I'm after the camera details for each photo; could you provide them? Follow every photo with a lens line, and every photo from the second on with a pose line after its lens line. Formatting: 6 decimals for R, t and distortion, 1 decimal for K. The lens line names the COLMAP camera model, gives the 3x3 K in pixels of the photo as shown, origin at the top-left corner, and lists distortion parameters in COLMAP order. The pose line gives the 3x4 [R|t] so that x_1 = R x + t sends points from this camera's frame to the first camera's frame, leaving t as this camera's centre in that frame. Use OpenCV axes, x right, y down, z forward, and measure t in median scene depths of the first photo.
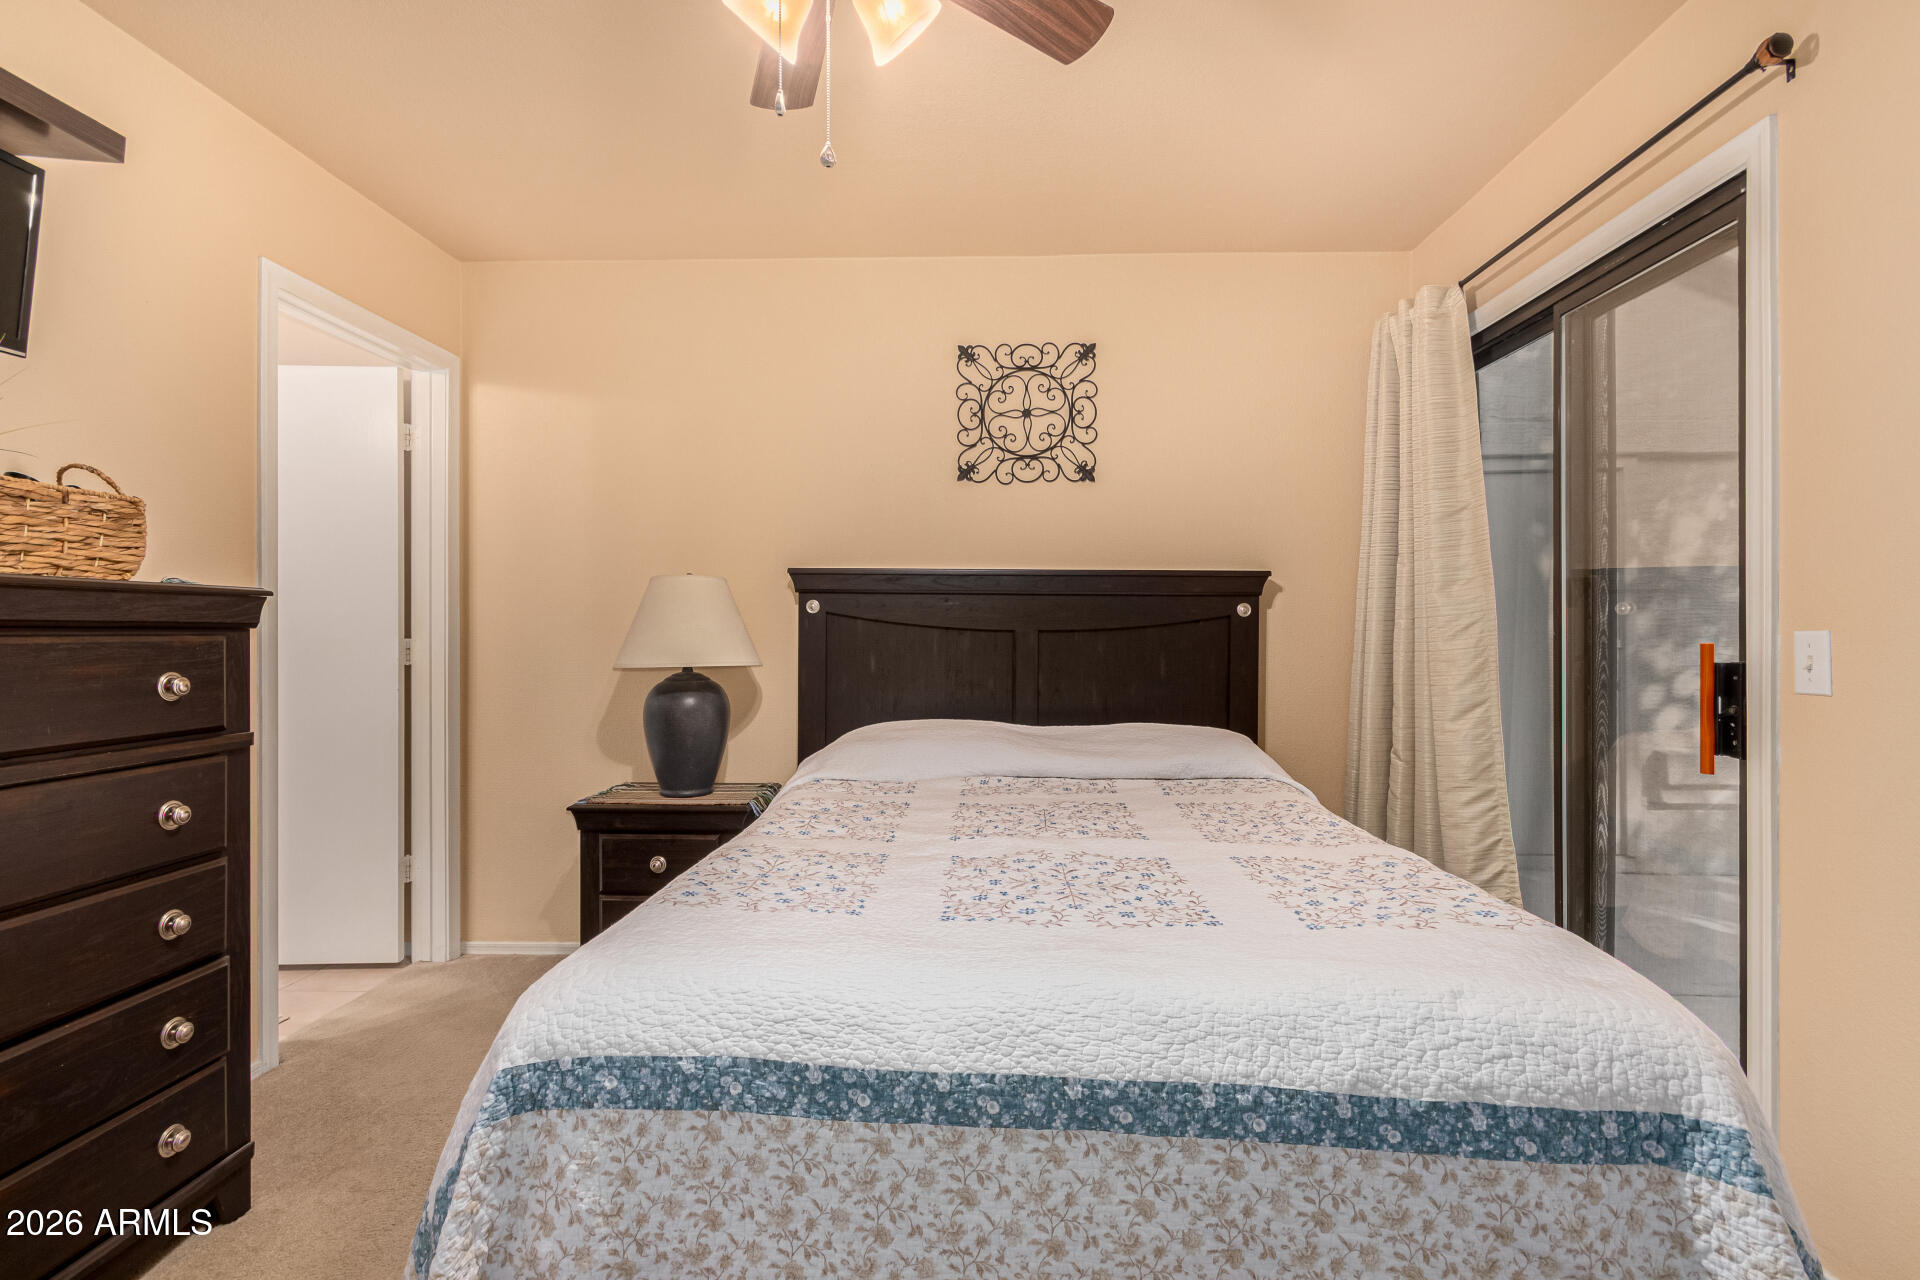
lens RADIAL K [[884.4, 0, 959.9], [0, 884.4, 638.2], [0, 0, 1]] dist [0.003140, 0.000610]
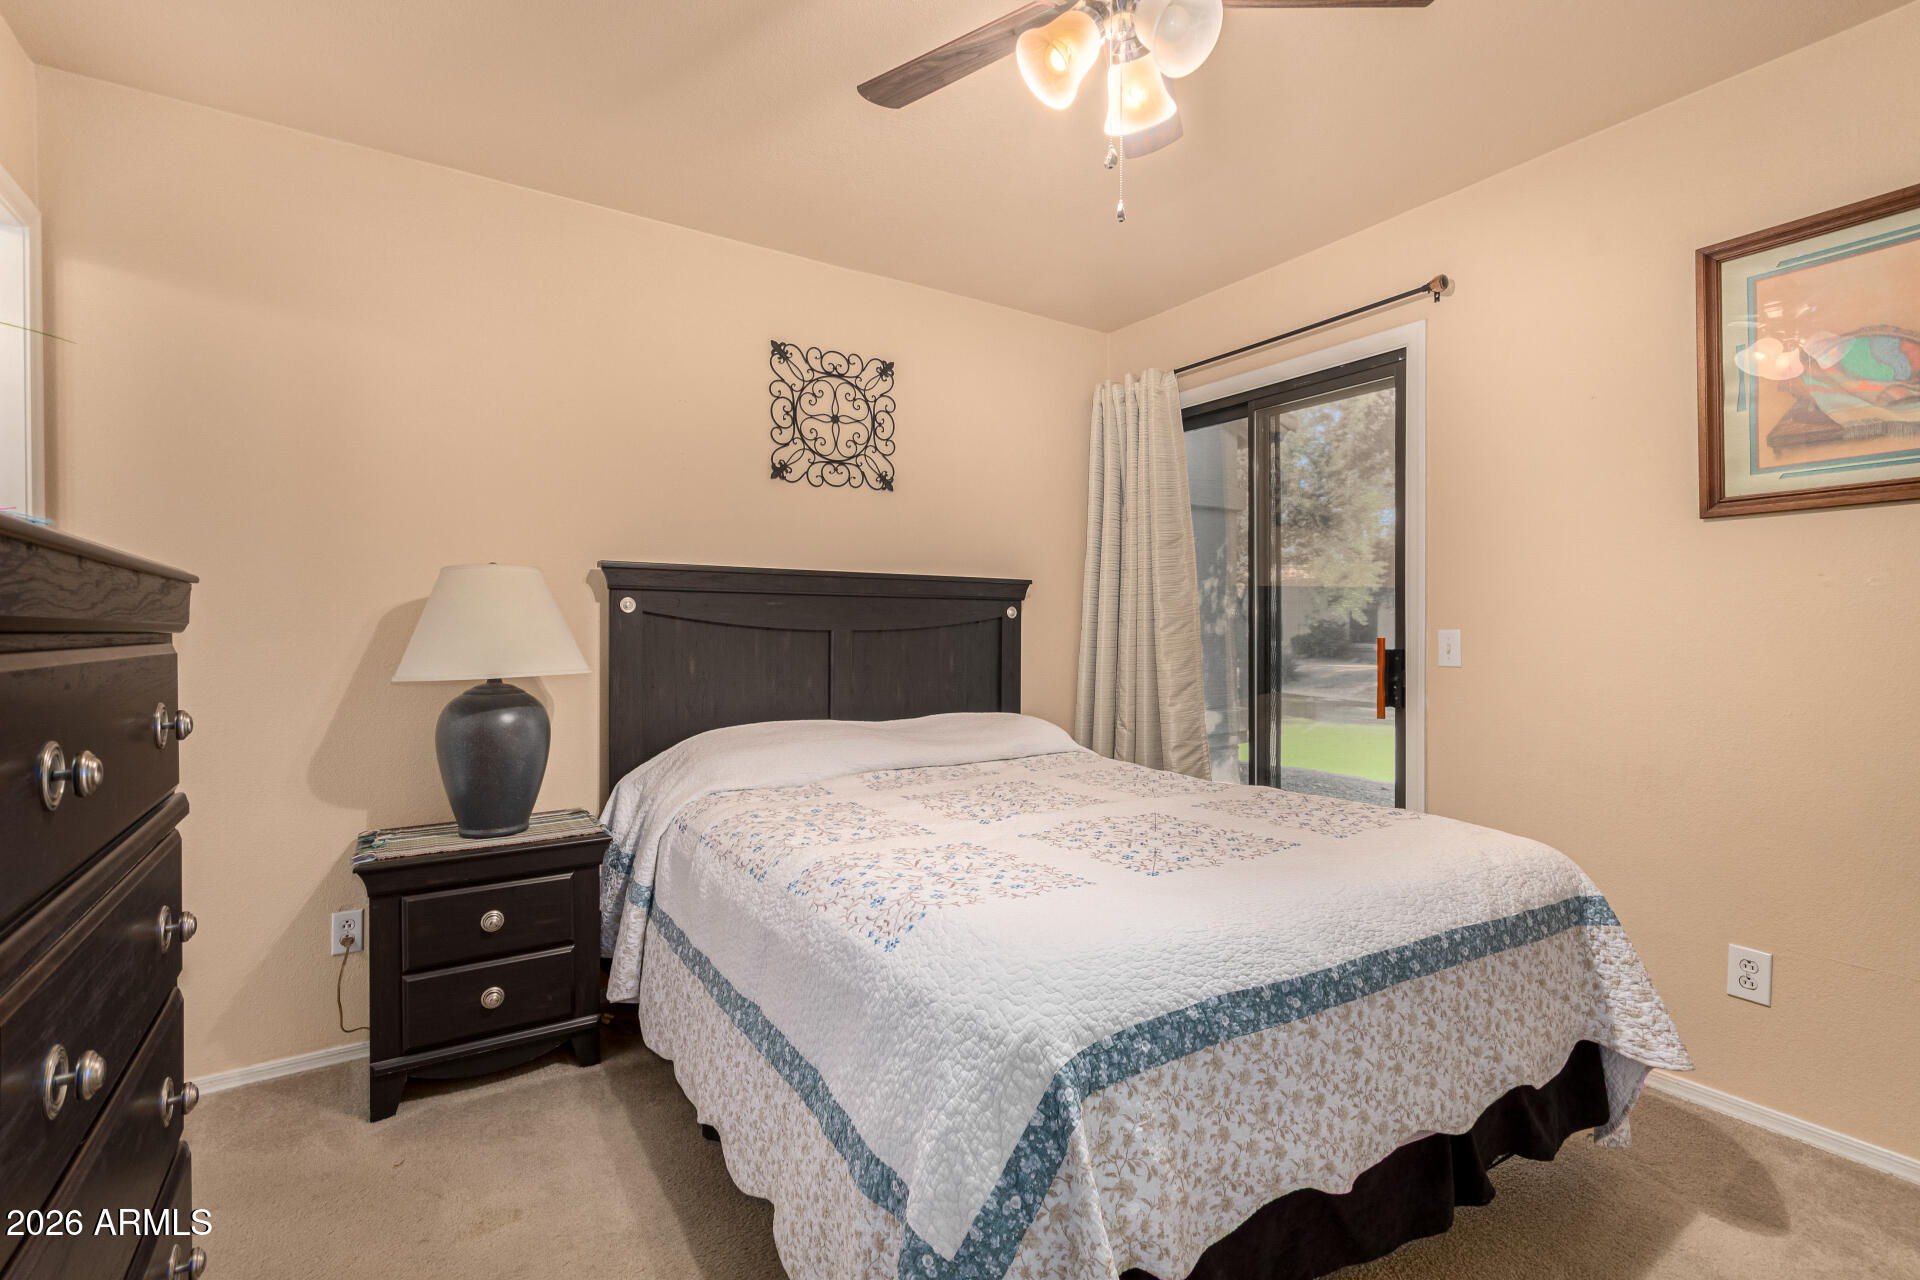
lens RADIAL K [[881.4, 0, 959.9], [0, 881.4, 645.2], [0, 0, 1]] dist [0.002173, 0.001495]
pose [[0.816664, -0.013822, 0.576948, -0.421727], [0.008531, 0.999893, 0.011879, -0.003405], [-0.577051, -0.004779, 0.816694, 0.085218]]
